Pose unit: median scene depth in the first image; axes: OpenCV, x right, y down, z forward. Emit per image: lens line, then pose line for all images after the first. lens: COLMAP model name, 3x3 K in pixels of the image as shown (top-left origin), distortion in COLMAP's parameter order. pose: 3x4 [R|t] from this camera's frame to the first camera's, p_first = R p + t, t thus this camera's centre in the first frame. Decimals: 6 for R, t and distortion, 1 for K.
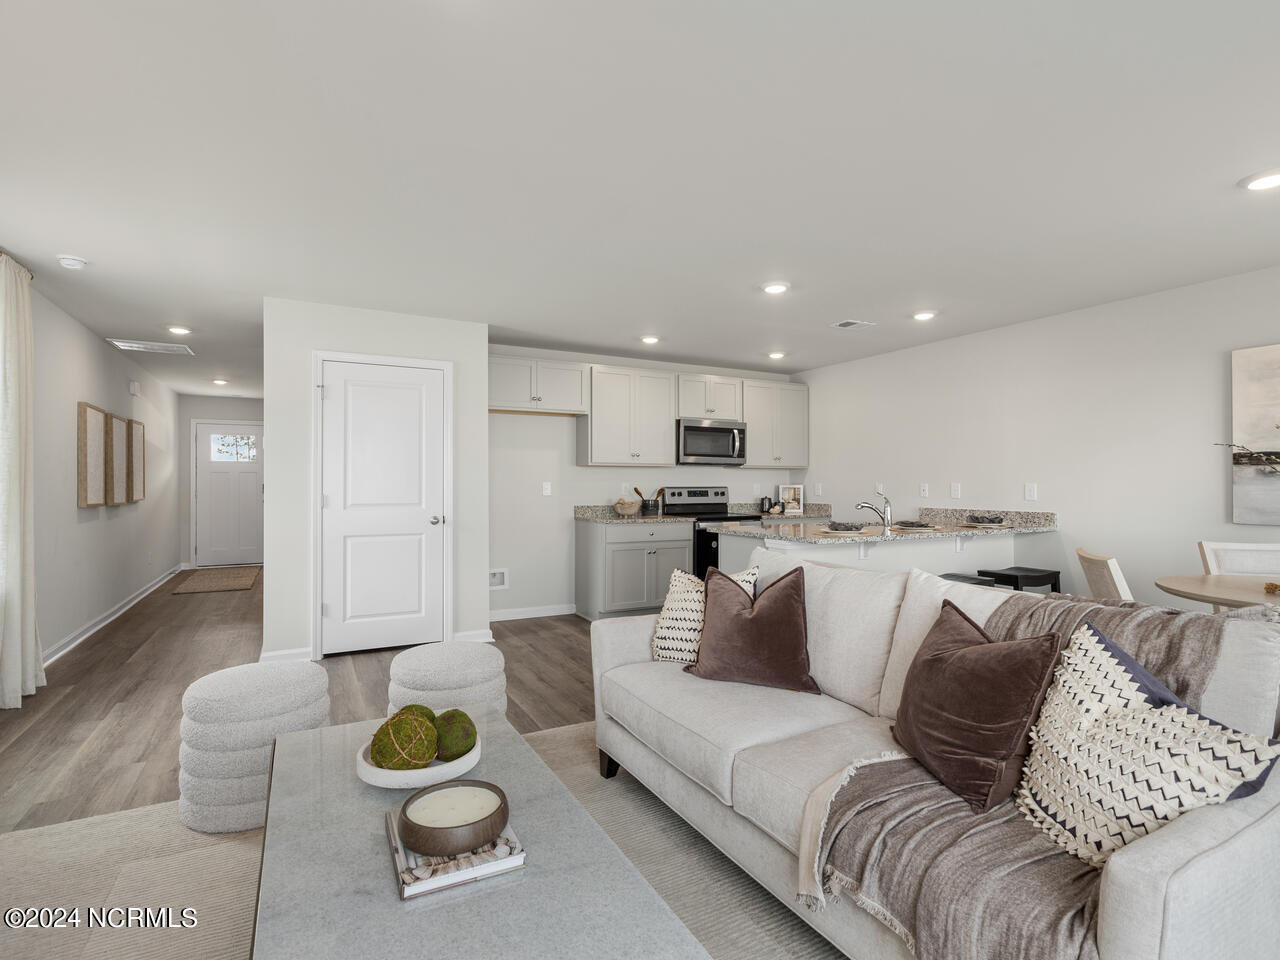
lens RADIAL K [[639.0, 0, 640.0], [0, 639.0, 480.0], [0, 0, 1]] dist [0.001280, -0.000708]
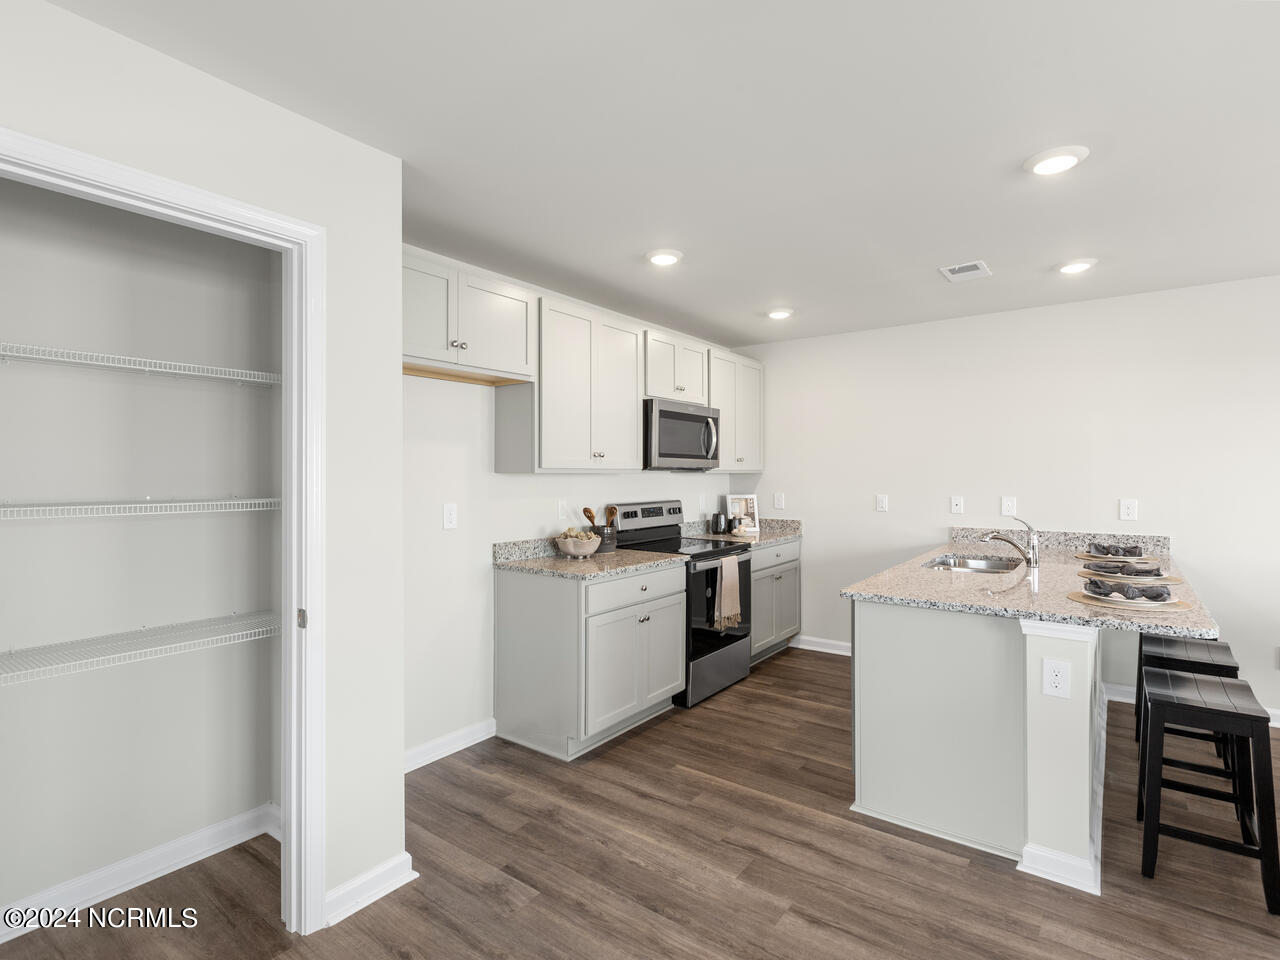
lens RADIAL K [[636.7, 0, 637.5], [0, 636.7, 471.2], [0, 0, 1]] dist [0.002690, -0.001131]
pose [[0.903354, -0.000072, 0.428895, -0.224971], [-0.000171, 1.000000, 0.000527, -0.023584], [-0.428895, -0.000550, 0.903354, 0.433132]]
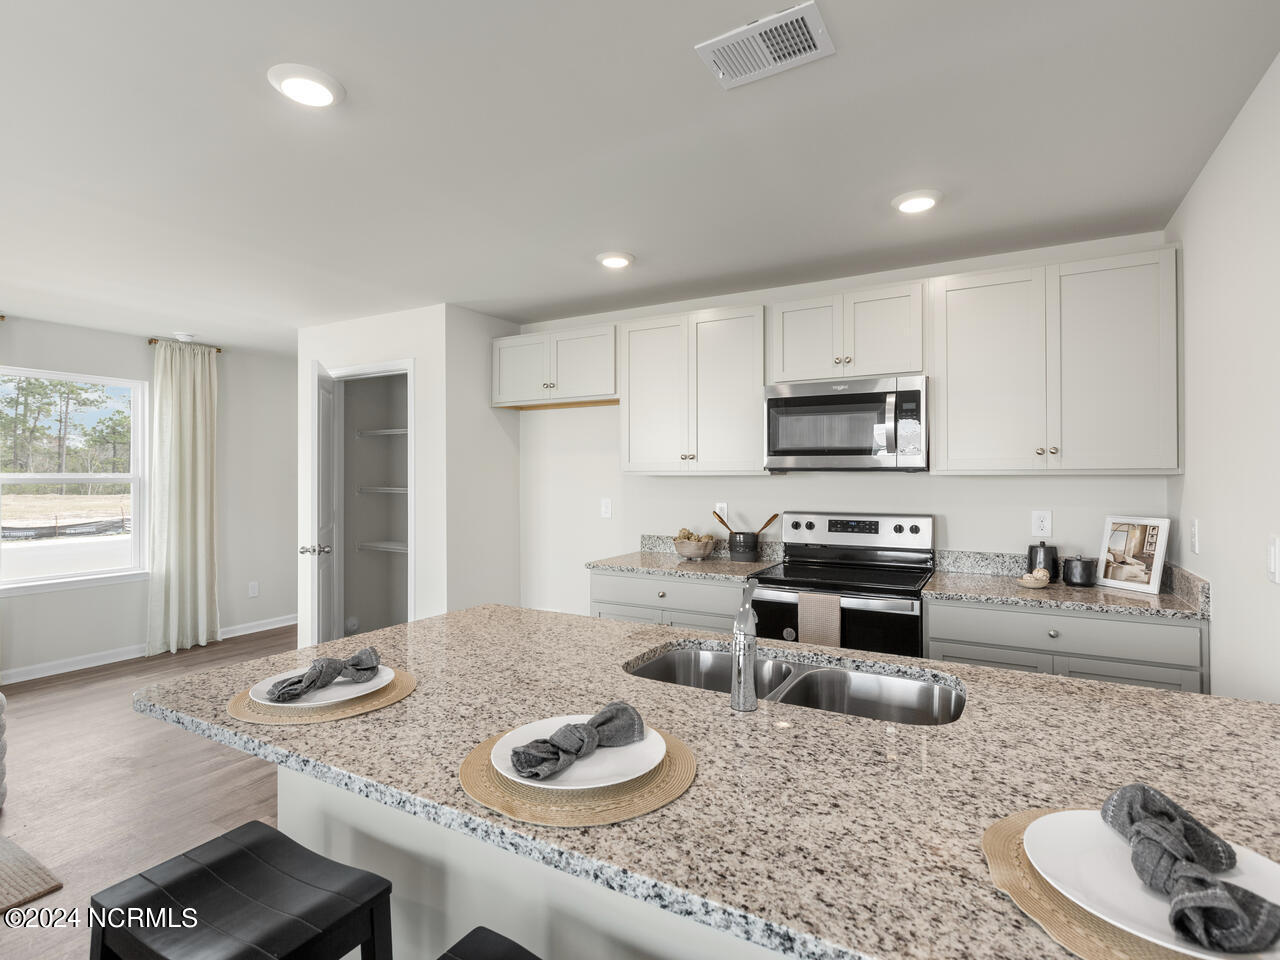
lens RADIAL K [[642.8, 0, 638.2], [0, 642.8, 469.6], [0, 0, 1]] dist [0.000269, 0.000006]
pose [[0.537764, -0.010011, -0.843036, 0.461986], [0.004608, 0.999949, -0.008935, -0.021678], [0.843083, 0.000920, 0.537783, 0.623432]]
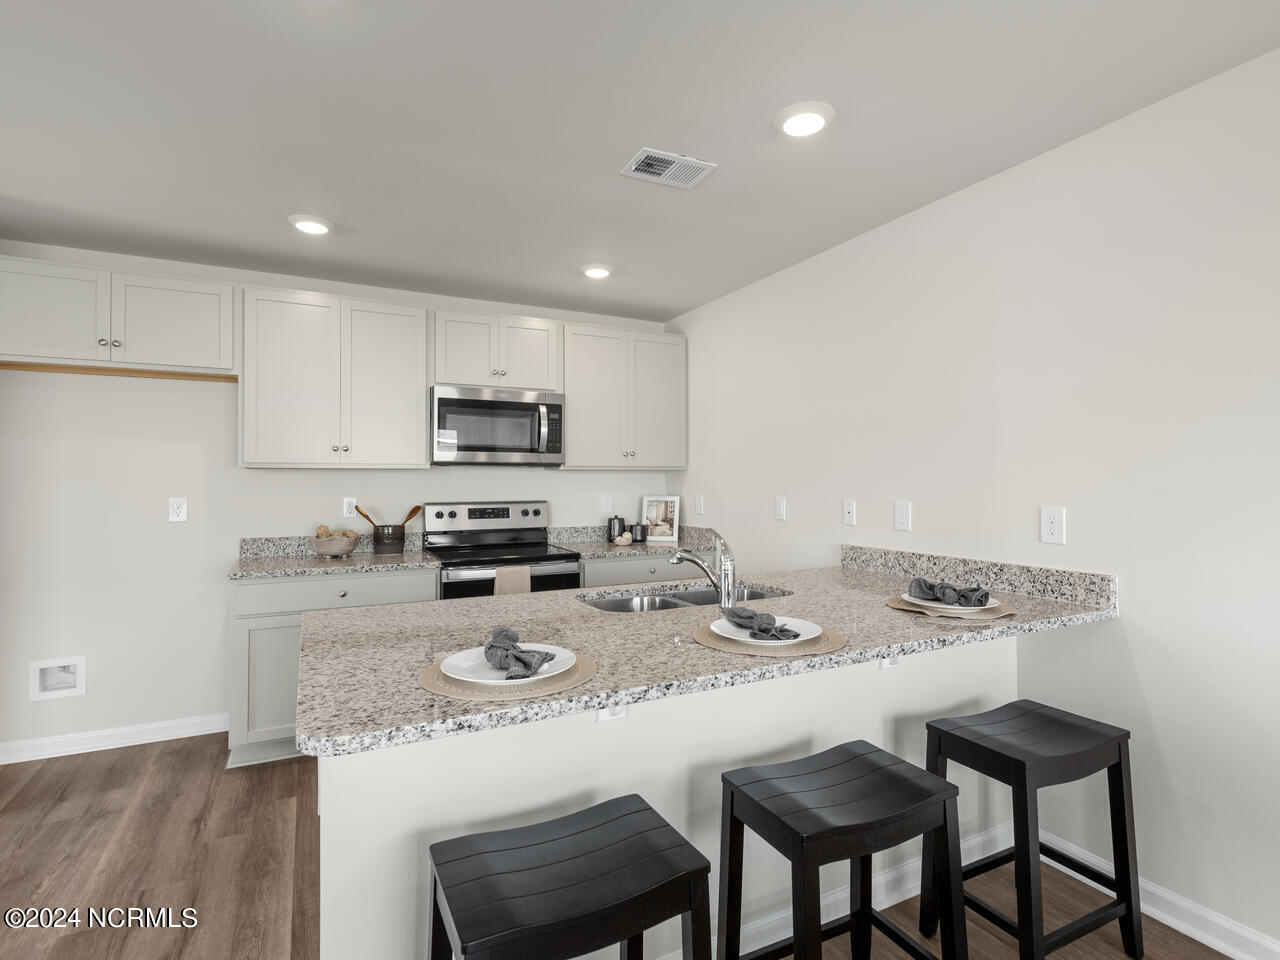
lens RADIAL K [[642.8, 0, 638.2], [0, 642.8, 469.6], [0, 0, 1]] dist [0.000269, 0.000006]
pose [[0.999890, -0.002972, -0.014498, 0.256905], [0.002793, 0.999920, -0.012325, -0.012628], [0.014533, 0.012283, 0.999819, 0.427934]]
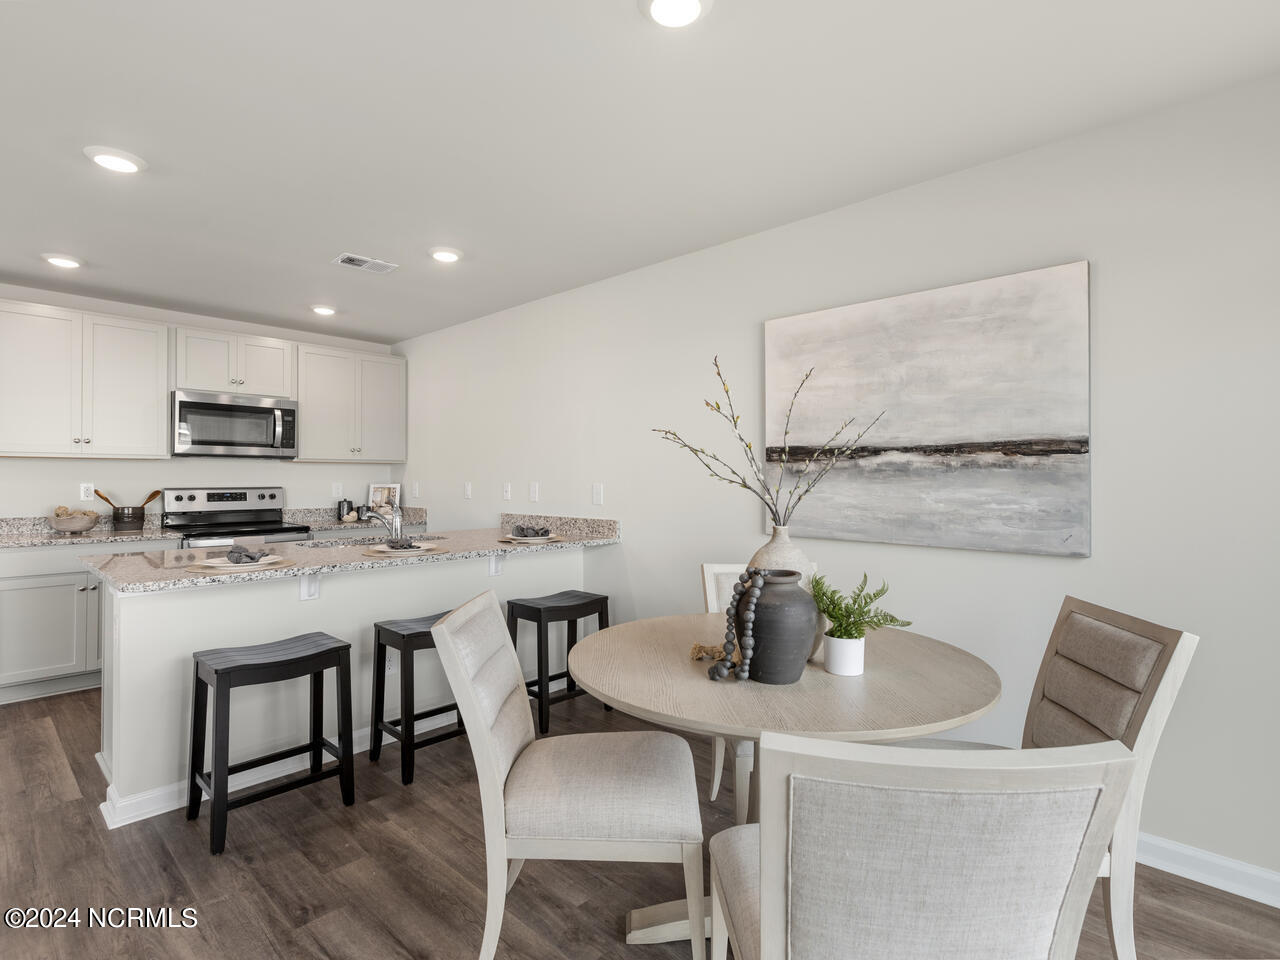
lens RADIAL K [[636.7, 0, 637.5], [0, 636.7, 471.2], [0, 0, 1]] dist [0.002690, -0.001131]
pose [[0.945182, 0.003462, 0.326526, 0.315454], [-0.001497, 0.999979, -0.006269, -0.004143], [-0.326541, 0.005437, 0.945167, 0.179093]]
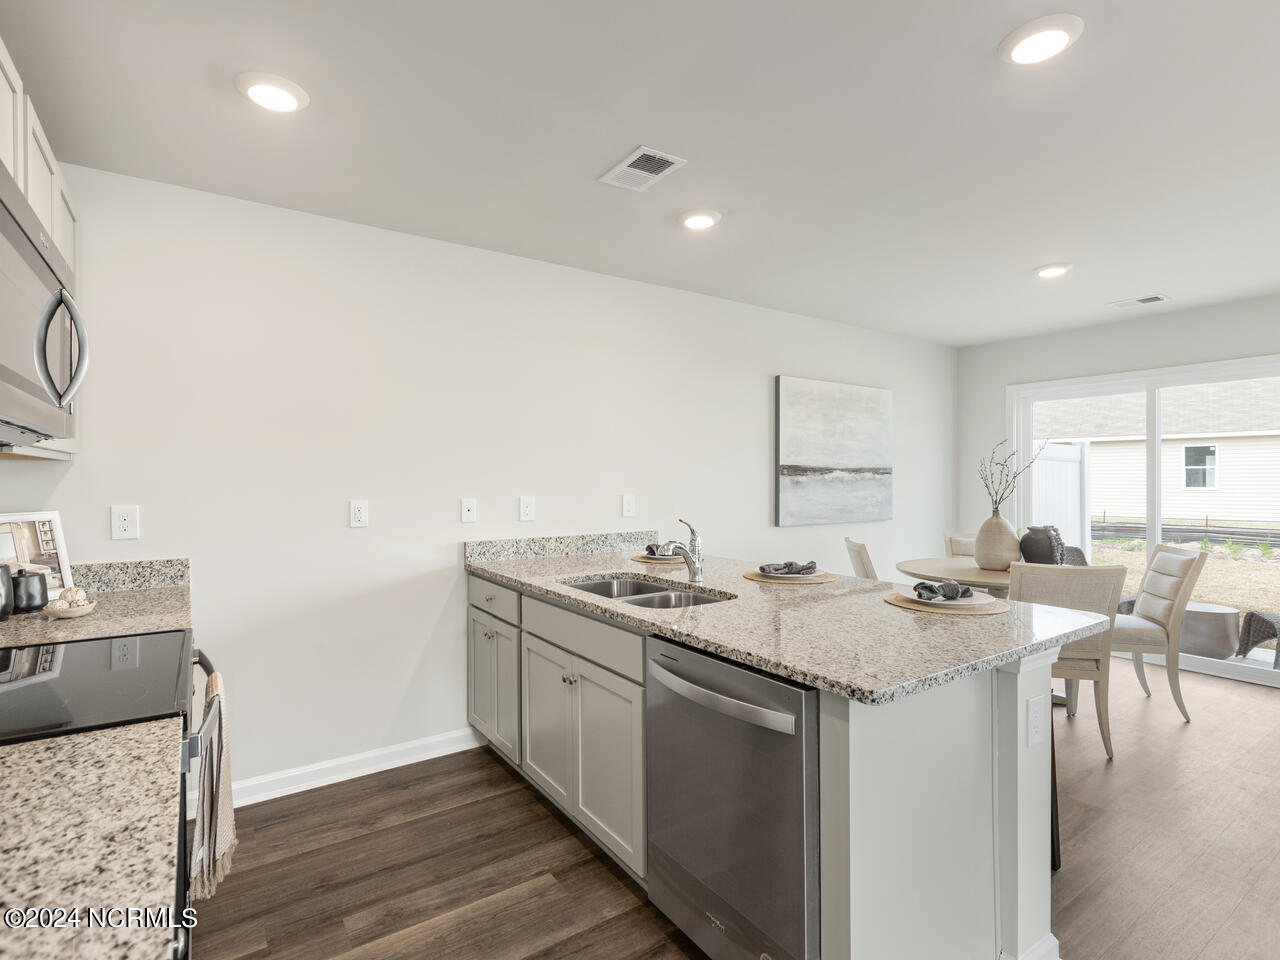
lens RADIAL K [[639.0, 0, 640.0], [0, 639.0, 480.0], [0, 0, 1]] dist [0.001280, -0.000708]
pose [[-0.112788, -0.002138, 0.993617, -0.113457], [-0.001732, 0.999997, 0.001955, -0.010522], [-0.993618, -0.001501, -0.112791, 0.852977]]
